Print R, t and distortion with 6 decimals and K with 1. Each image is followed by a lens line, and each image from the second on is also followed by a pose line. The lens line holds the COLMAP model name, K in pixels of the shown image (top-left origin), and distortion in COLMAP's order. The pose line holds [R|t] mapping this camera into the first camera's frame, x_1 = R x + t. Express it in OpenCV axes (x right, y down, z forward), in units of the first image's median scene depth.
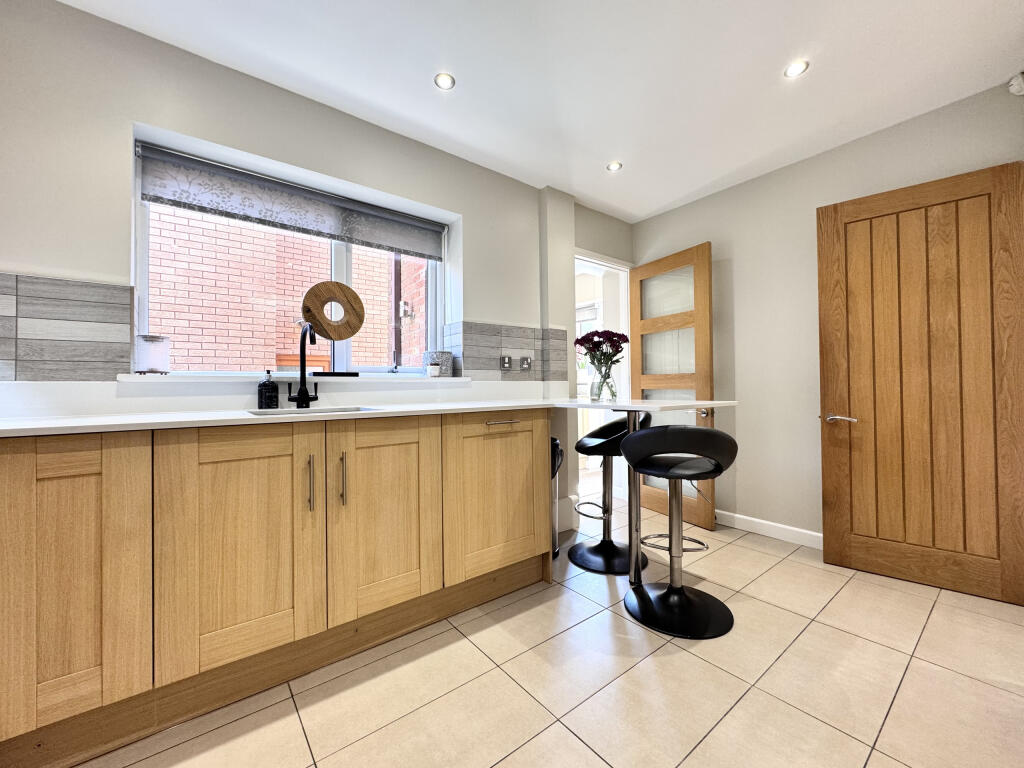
lens RADIAL K [[408.3, 0, 511.1], [0, 408.3, 382.9], [0, 0, 1]] dist [-0.000789, -0.000099]
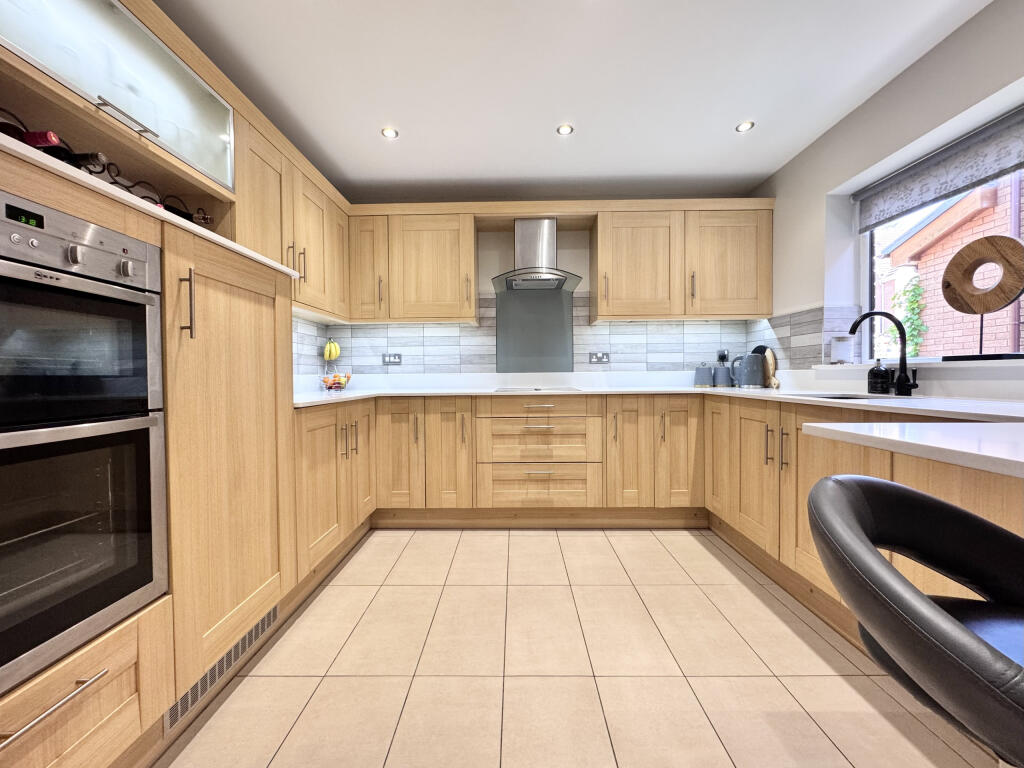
lens RADIAL K [[416.5, 0, 512.0], [0, 416.5, 384.0], [0, 0, 1]] dist [-0.001349, -0.000158]
pose [[-0.622351, 0.034968, -0.781957, 0.904497], [0.025007, 0.999380, 0.024788, -0.014789], [0.782338, -0.004128, -0.622840, 0.948137]]
